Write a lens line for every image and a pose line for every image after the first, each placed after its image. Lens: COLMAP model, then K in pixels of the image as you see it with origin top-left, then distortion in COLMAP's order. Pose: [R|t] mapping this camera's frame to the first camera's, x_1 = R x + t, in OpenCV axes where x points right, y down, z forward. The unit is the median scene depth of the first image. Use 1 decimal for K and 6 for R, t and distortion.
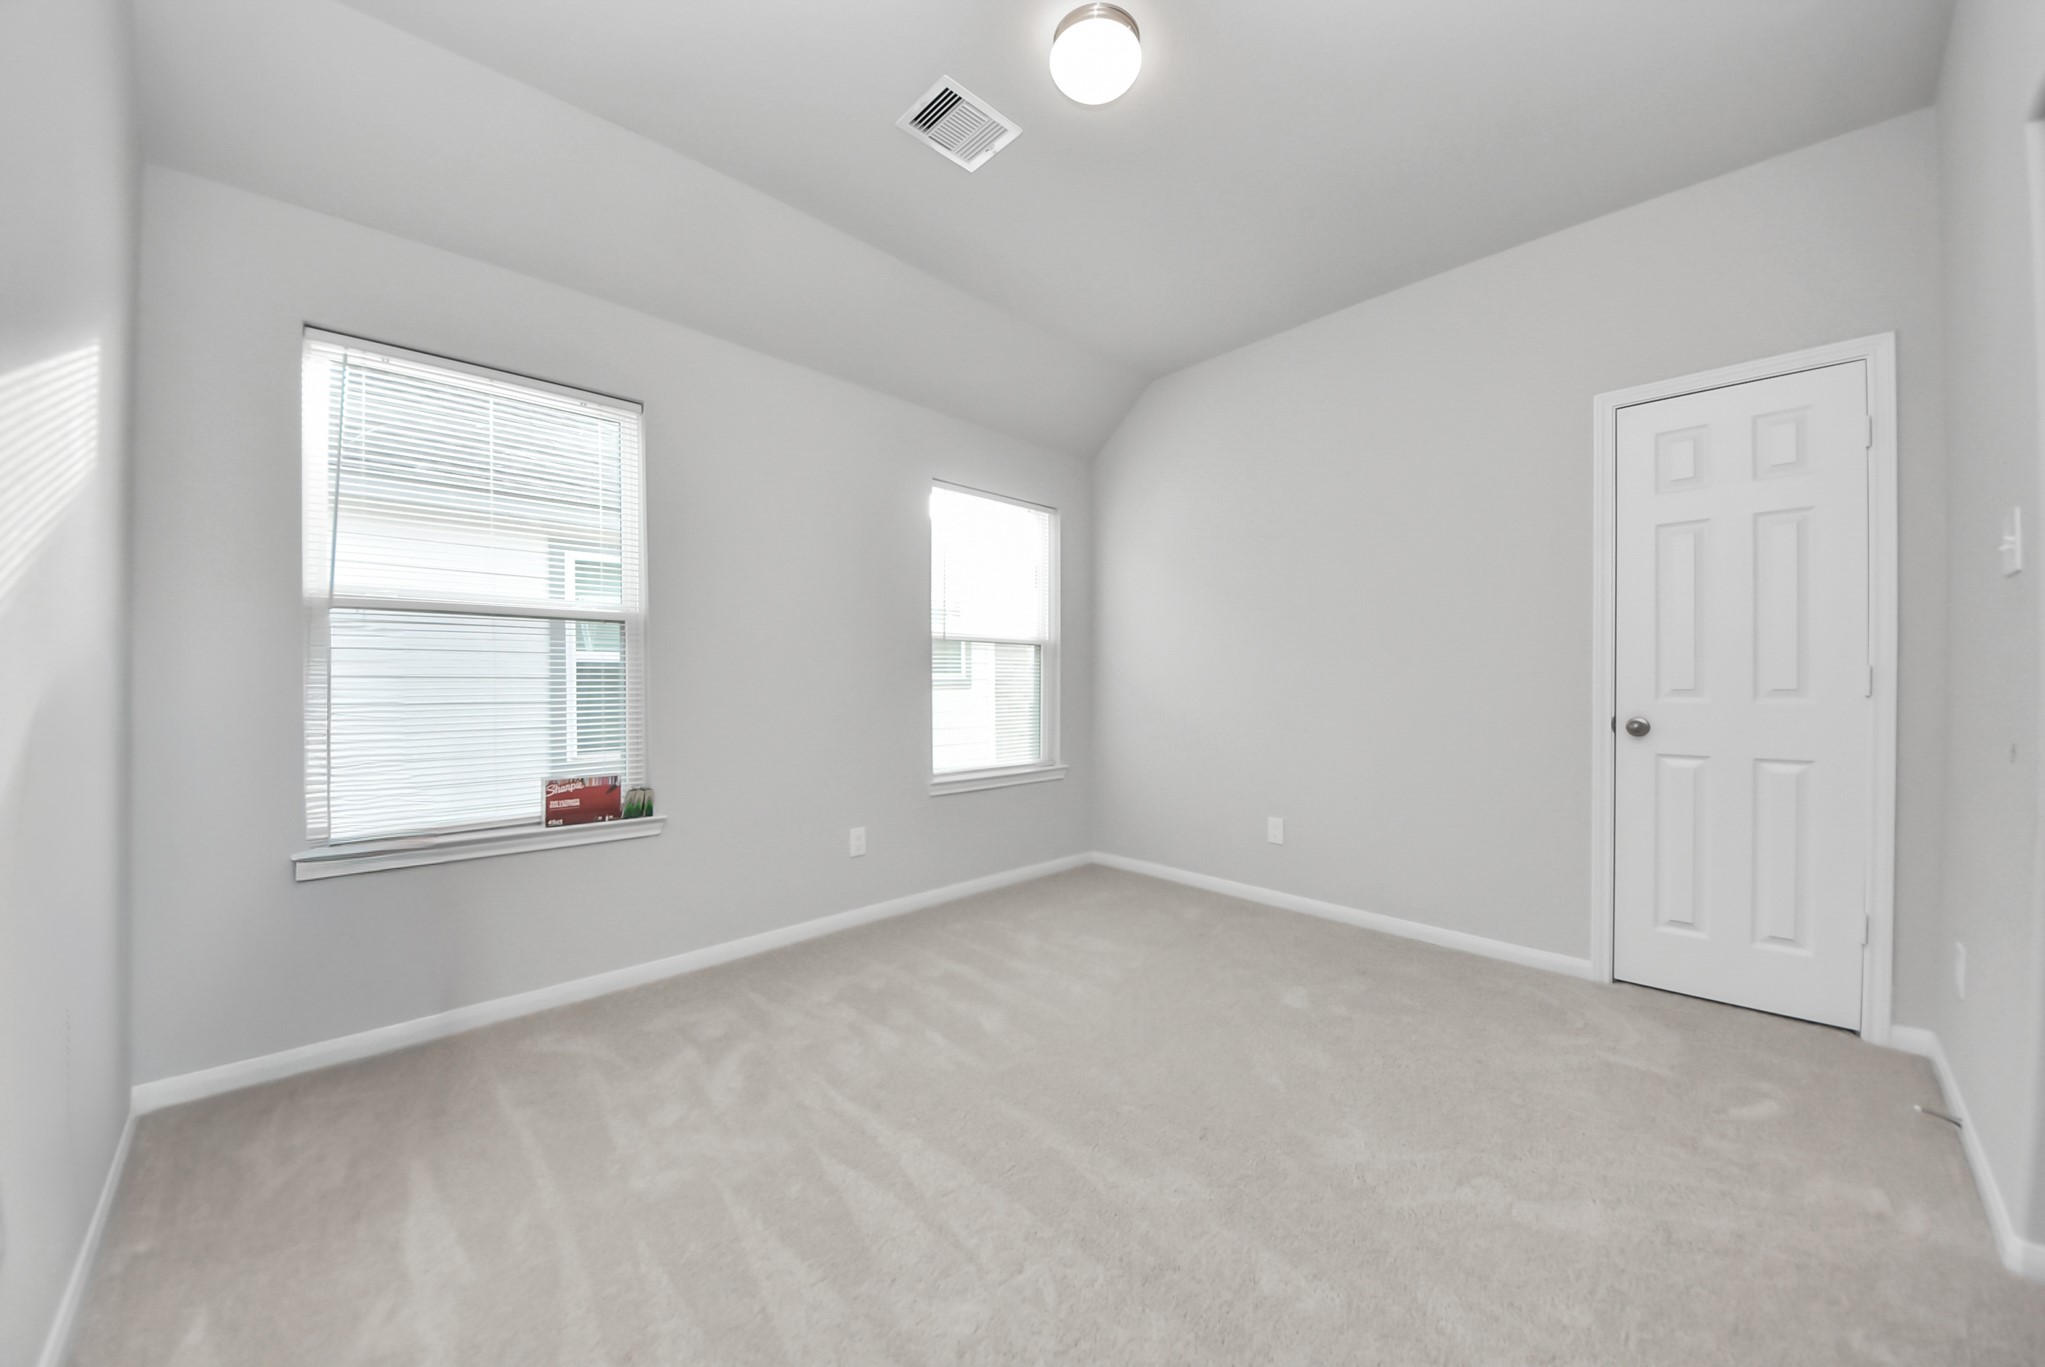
lens RADIAL K [[725.8, 0, 1035.9], [0, 725.8, 685.0], [0, 0, 1]] dist [0.020316, -0.016921]
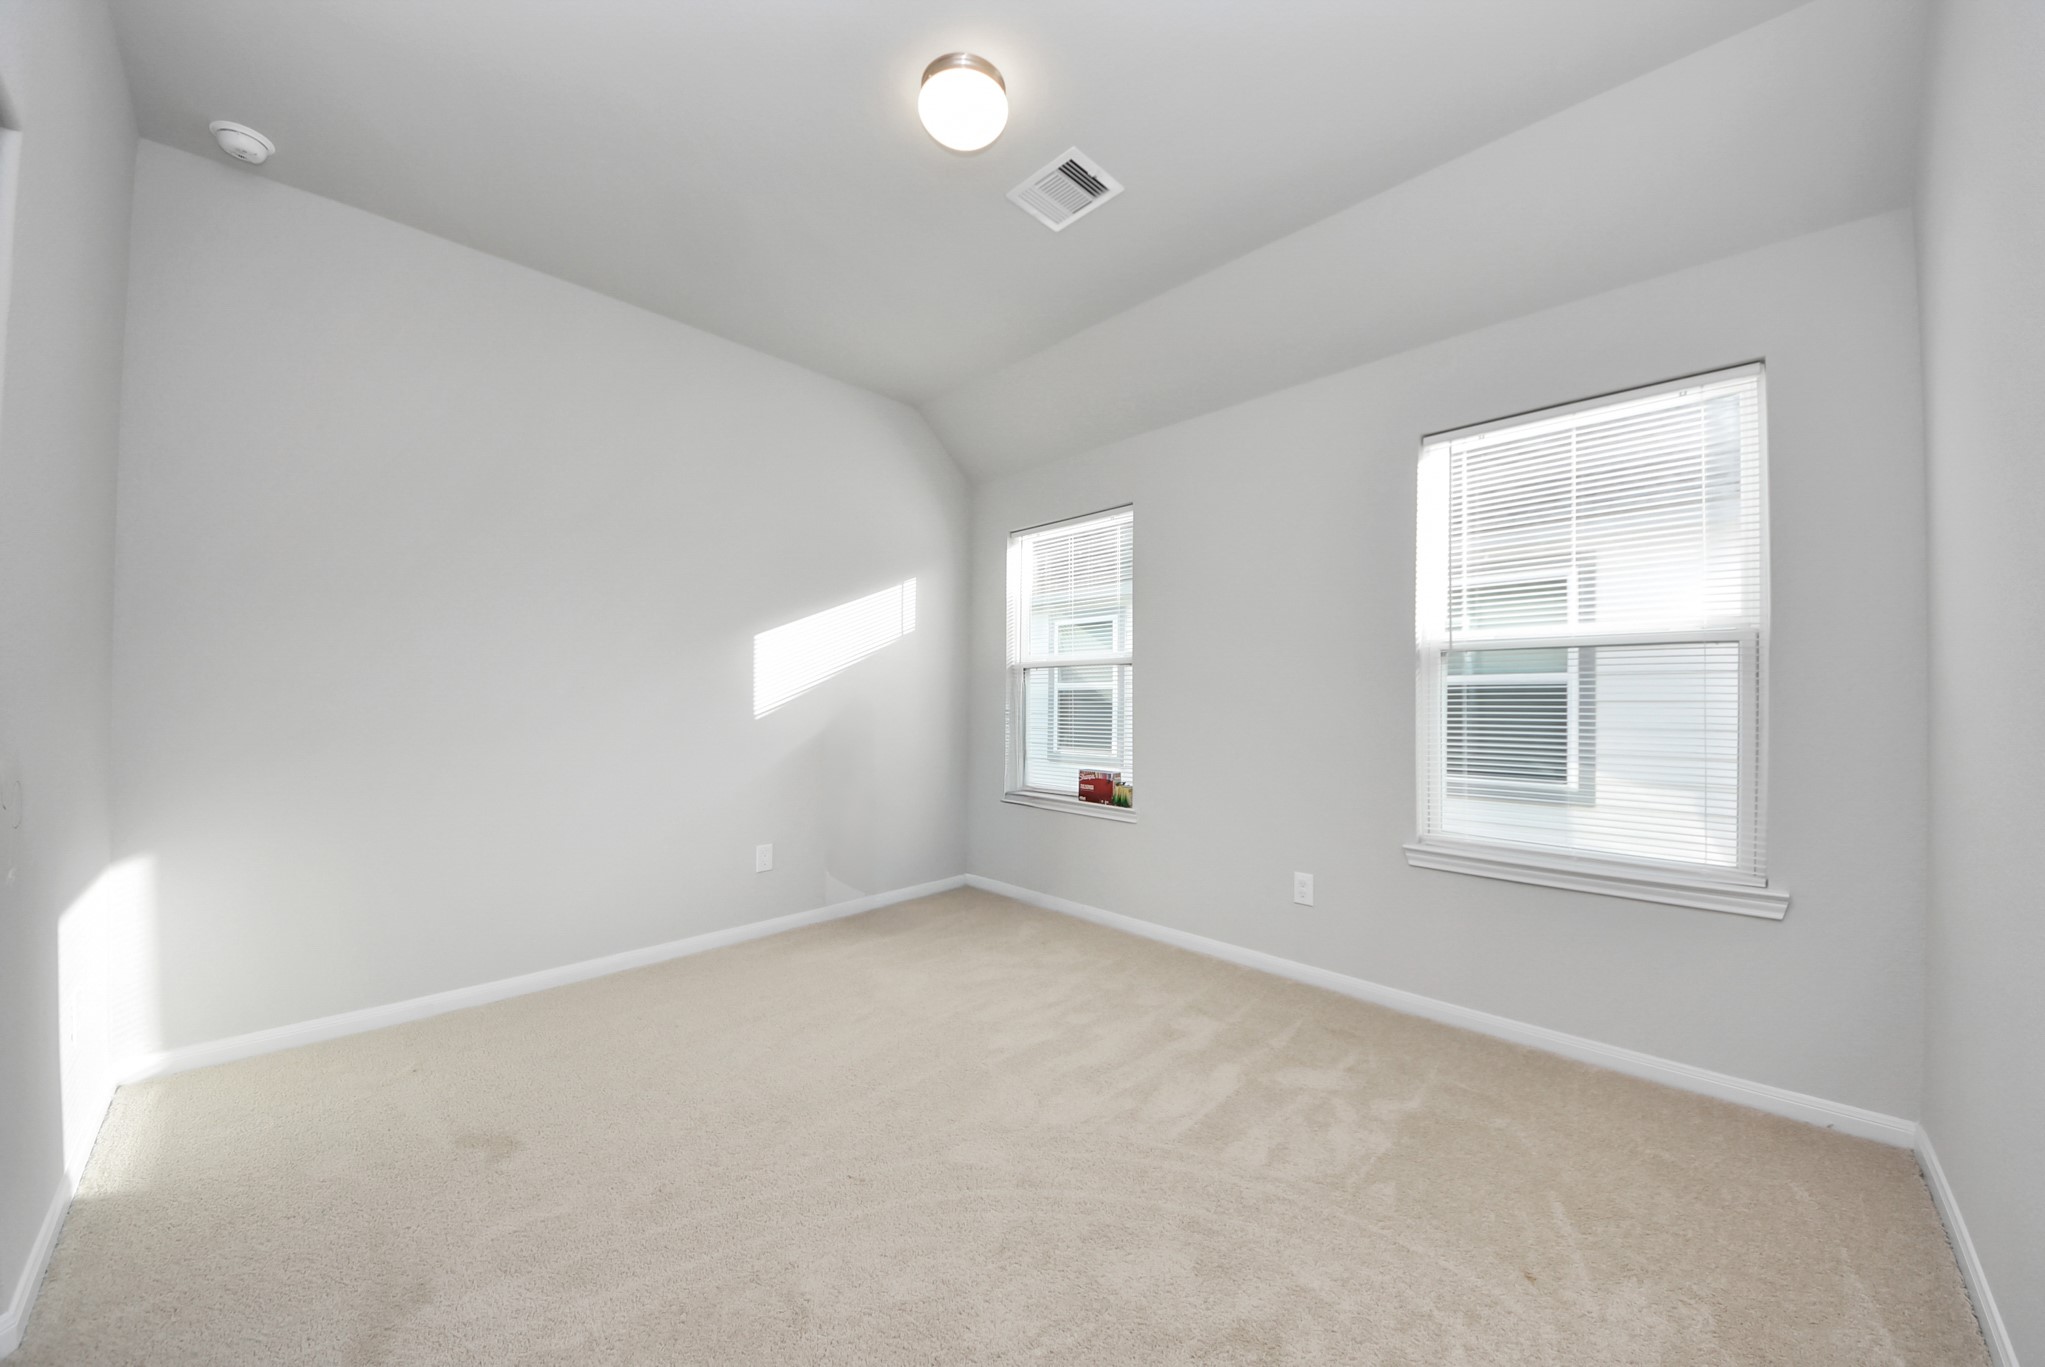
lens RADIAL K [[725.8, 0, 1035.9], [0, 725.8, 685.0], [0, 0, 1]] dist [0.020316, -0.016921]
pose [[0.022169, -0.027802, -0.999368, 0.834214], [-0.015954, 0.999476, -0.028159, -0.004926], [0.999627, 0.016569, 0.021714, 0.830813]]
